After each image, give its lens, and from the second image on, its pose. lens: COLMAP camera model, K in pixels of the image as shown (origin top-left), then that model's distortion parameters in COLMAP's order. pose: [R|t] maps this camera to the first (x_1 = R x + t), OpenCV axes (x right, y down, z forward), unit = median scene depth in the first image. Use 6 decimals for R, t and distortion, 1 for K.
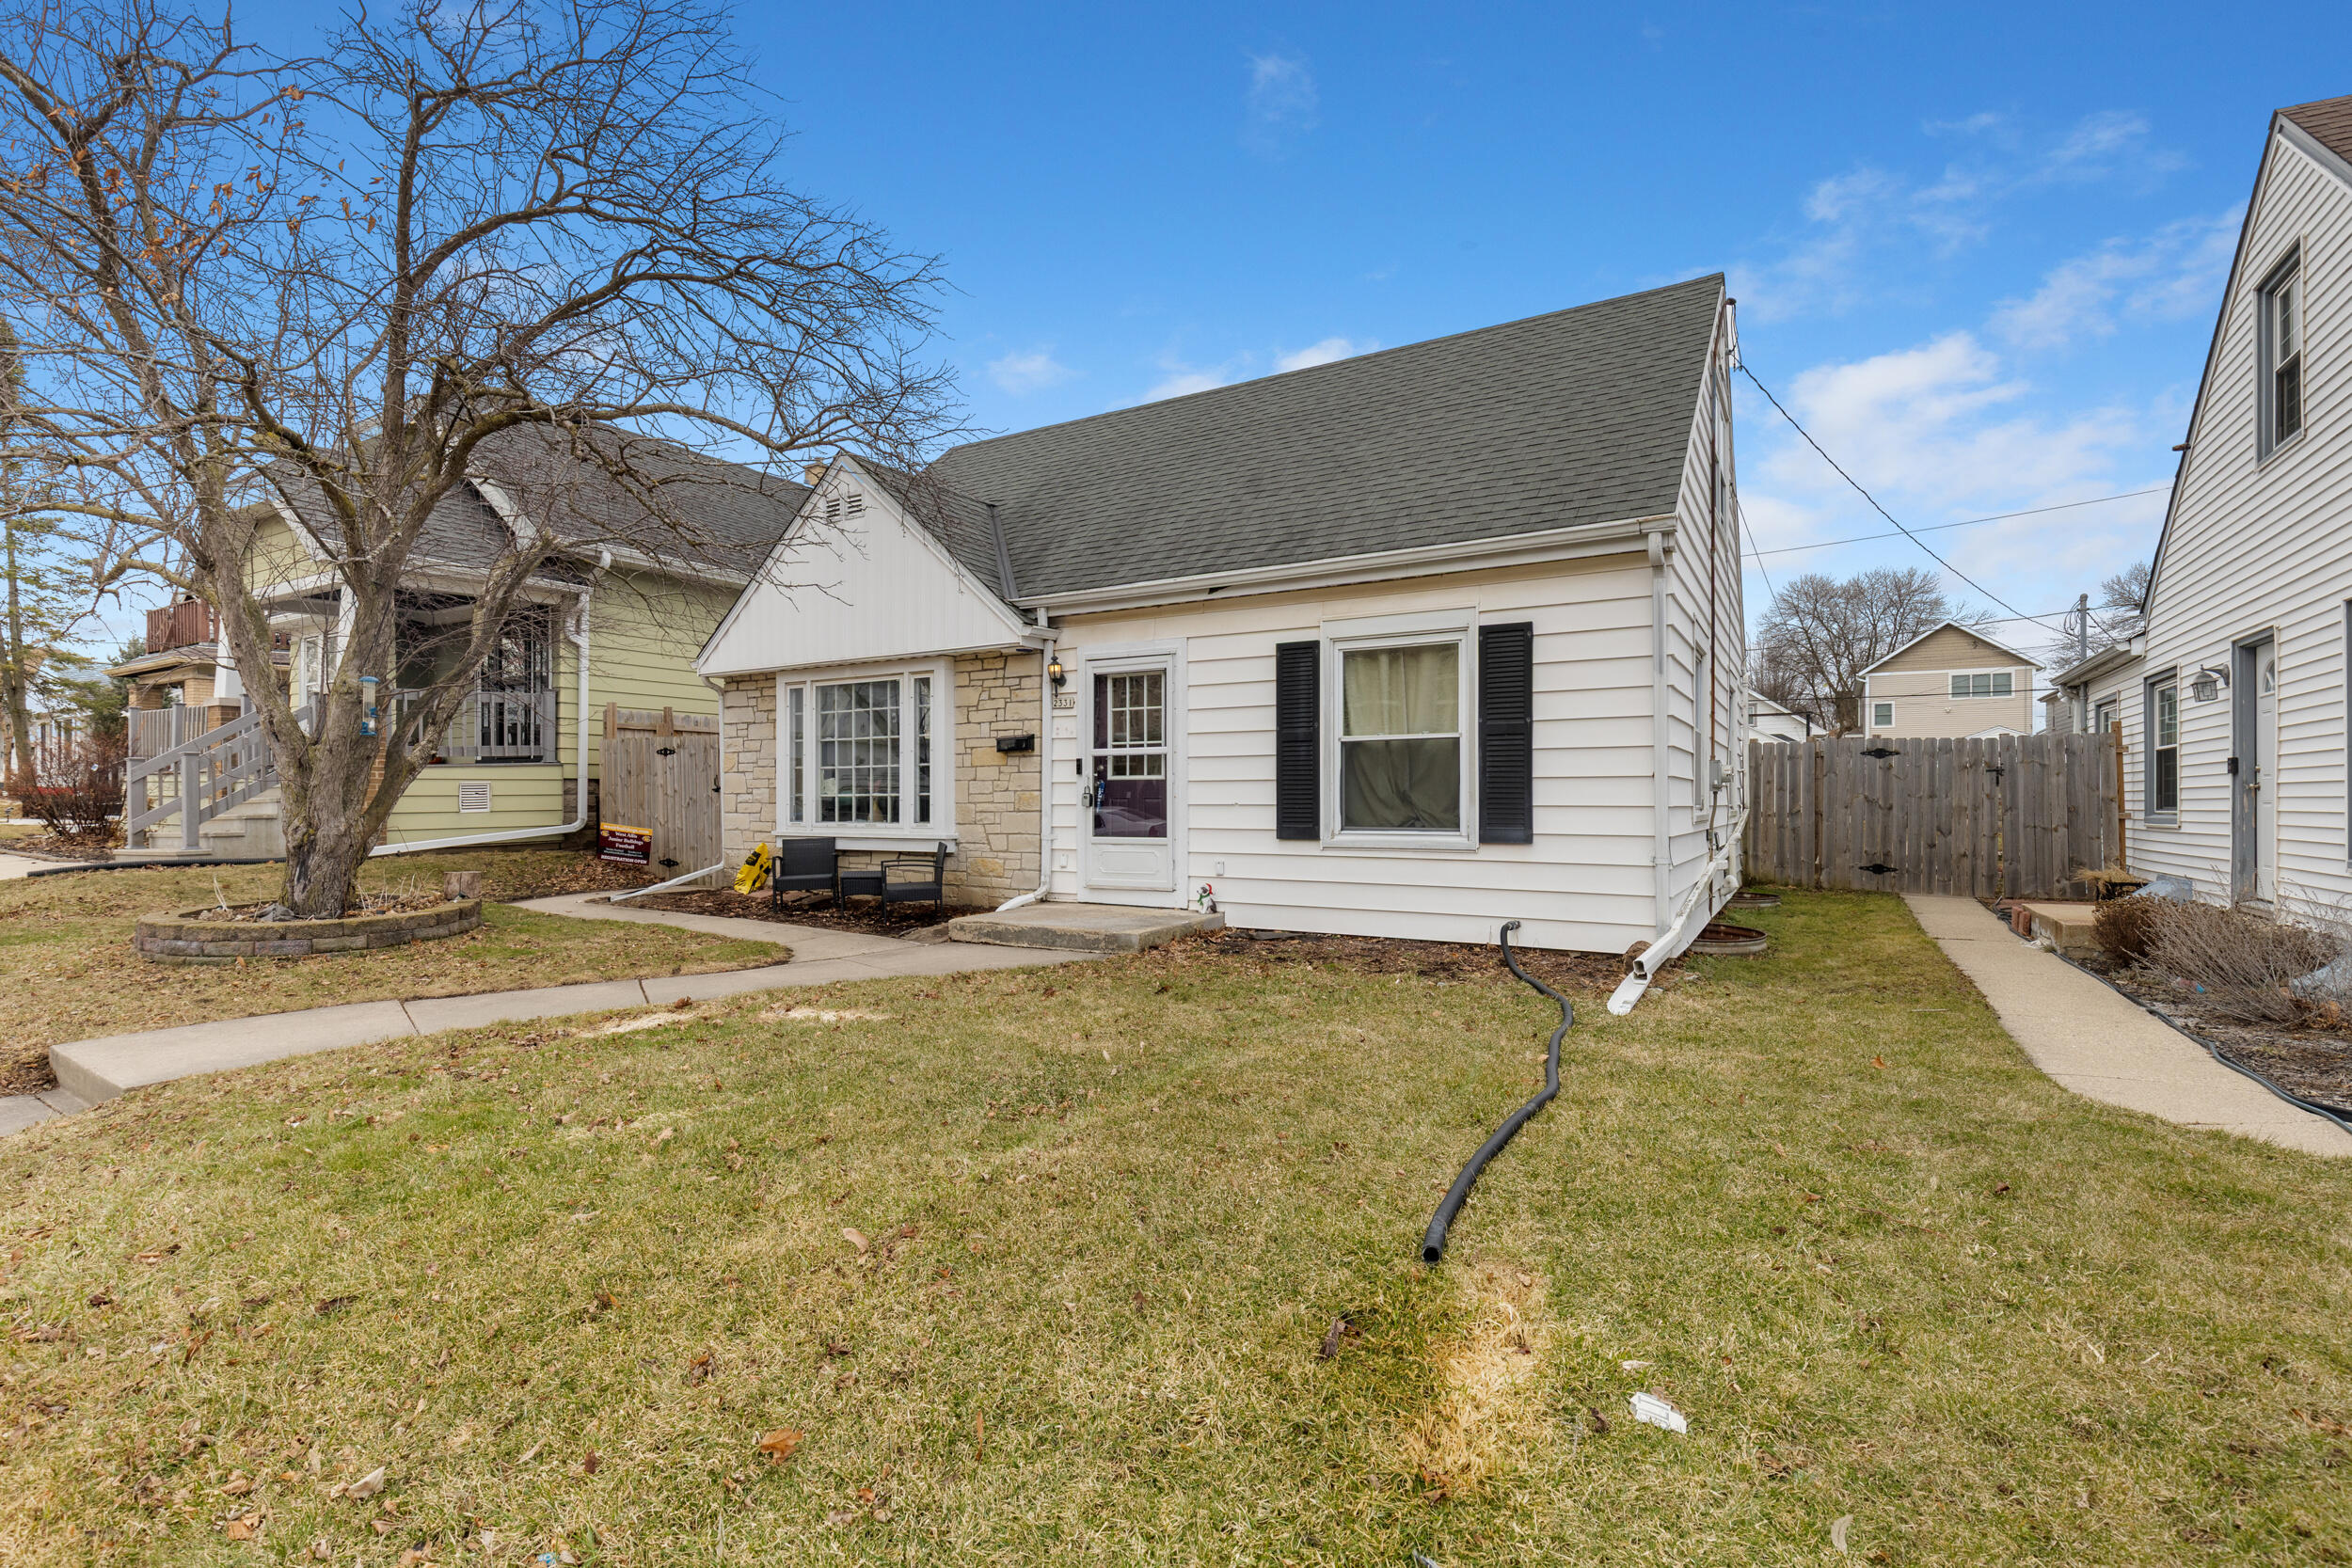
lens RADIAL K [[1050.3, 0, 1187.1], [0, 1050.3, 792.9], [0, 0, 1]] dist [0.012337, 0.000209]
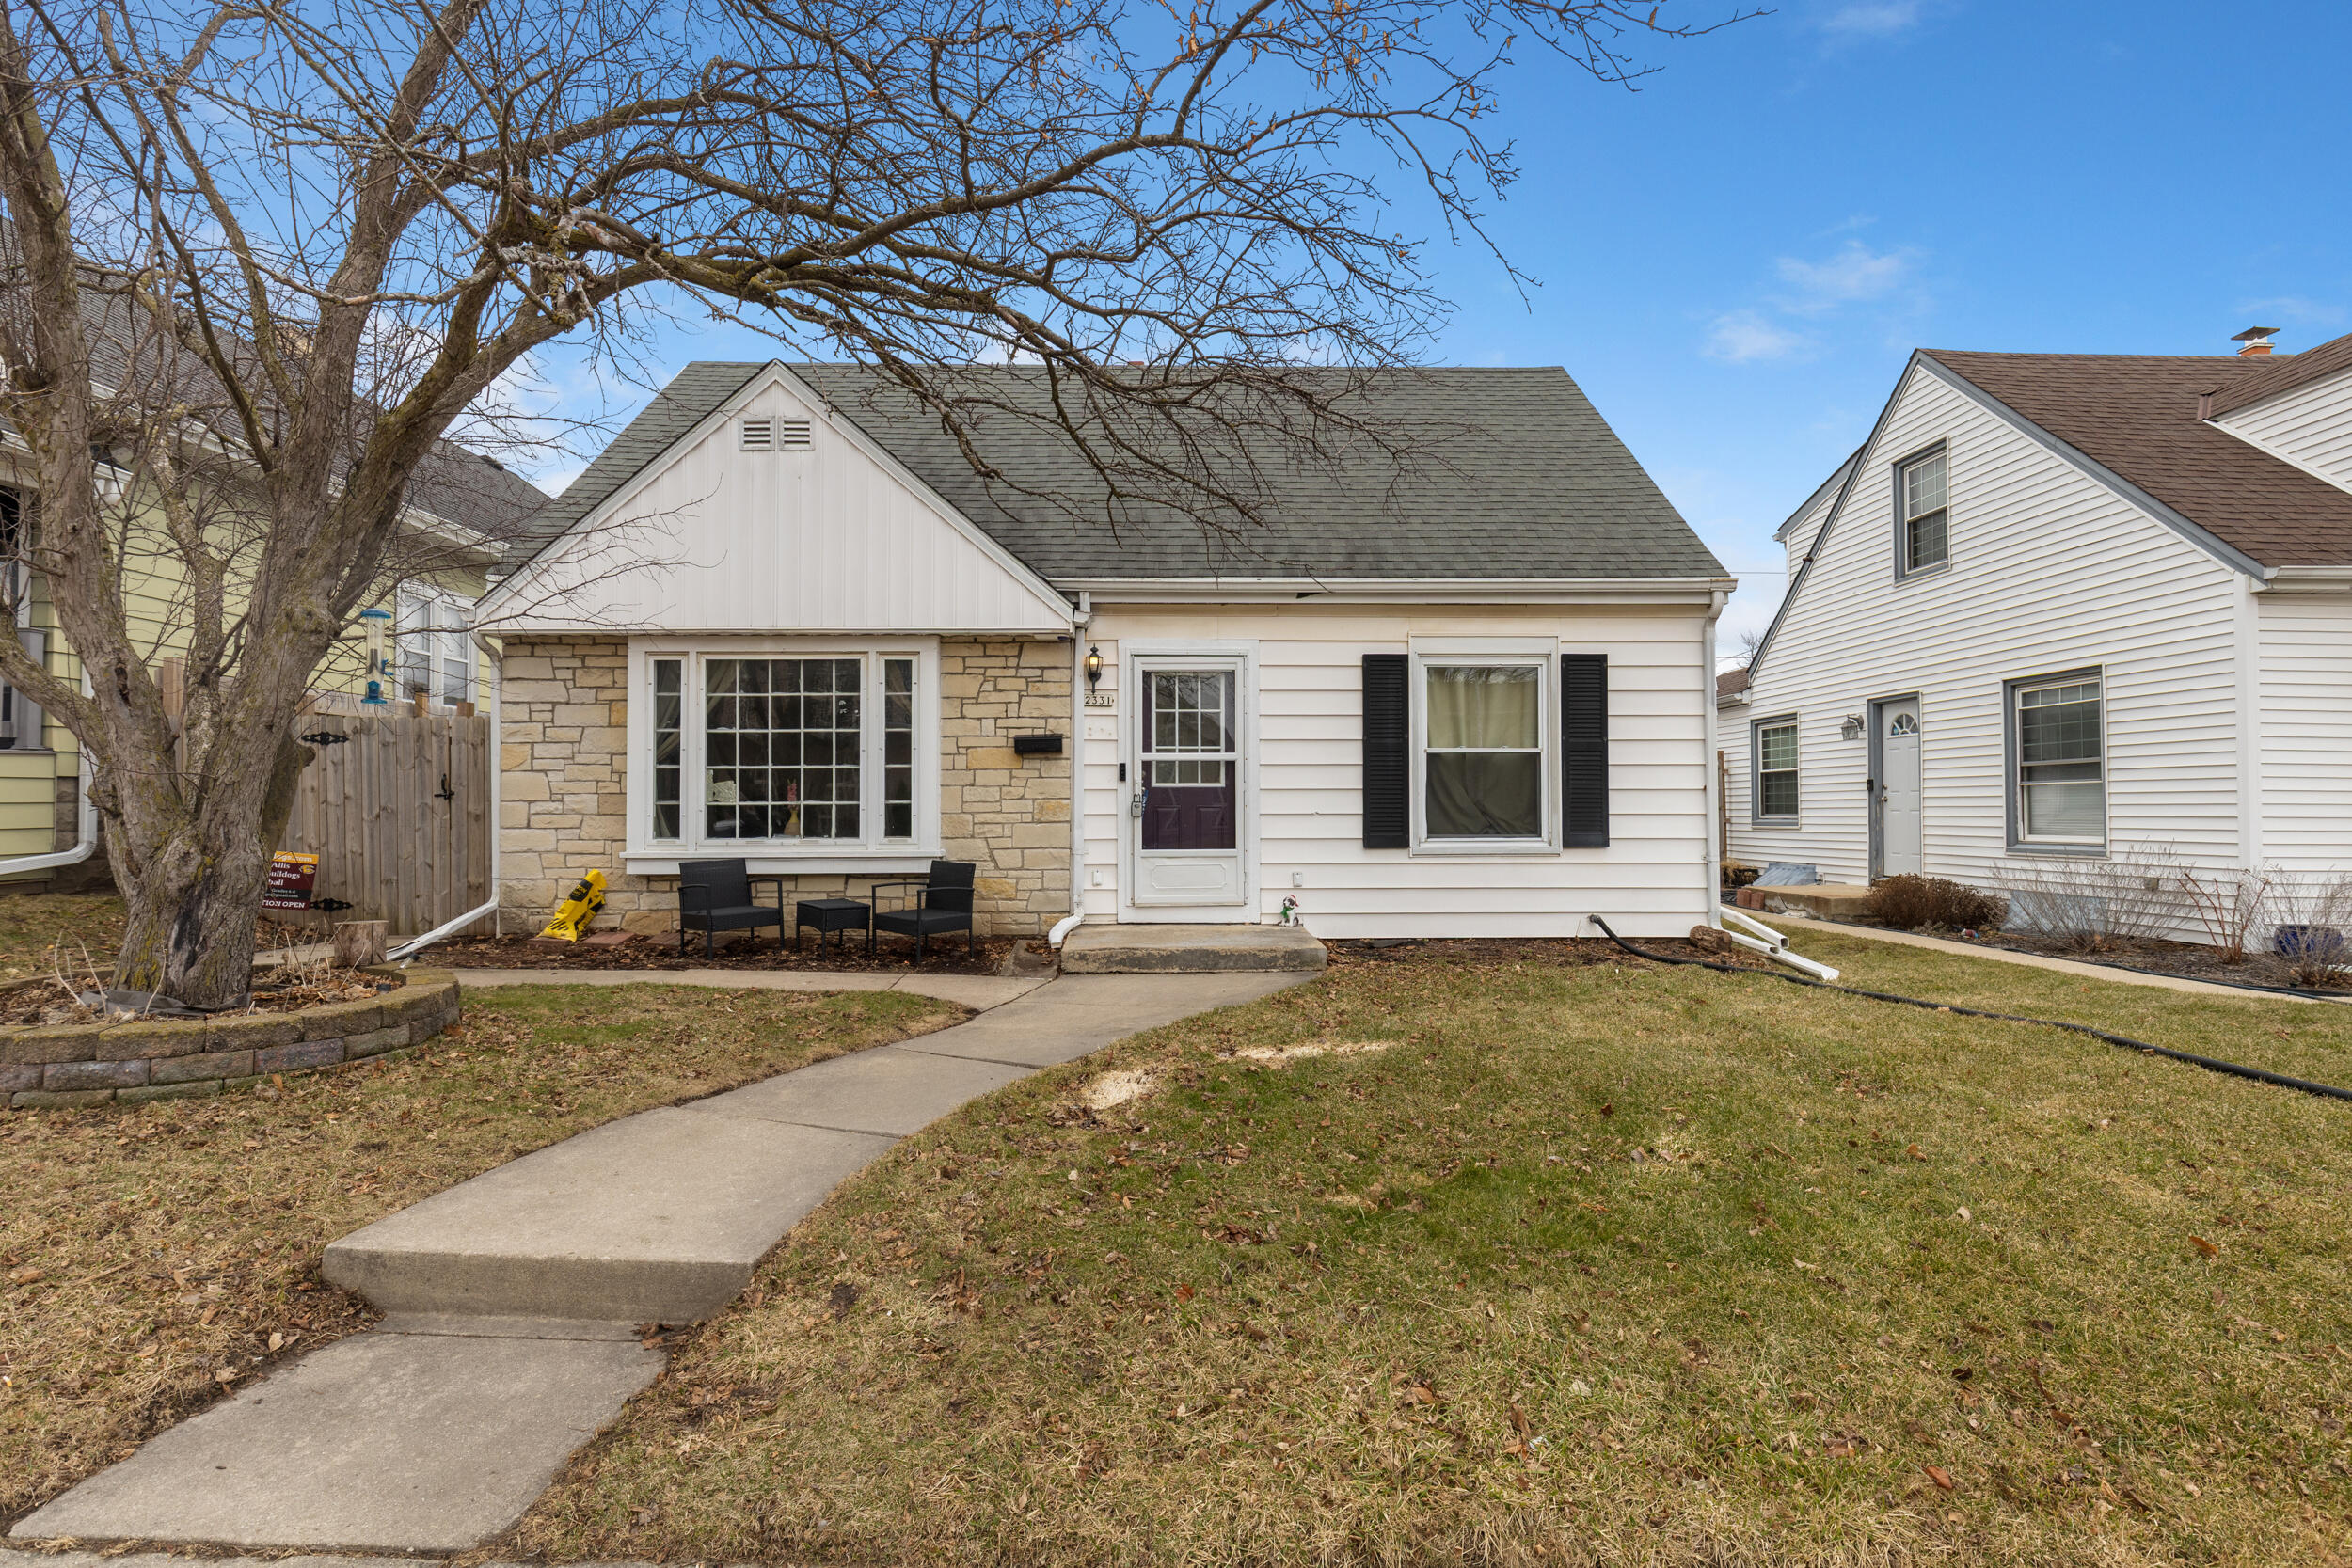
lens RADIAL K [[1156.4, 0, 1176.0], [0, 1156.4, 784.0], [0, 0, 1]] dist [0.001206, 0.000243]
pose [[0.852052, 0.010674, 0.523348, -0.610815], [-0.002426, 0.999862, -0.016443, 0.001252], [-0.523451, 0.012740, 0.851960, 0.140451]]
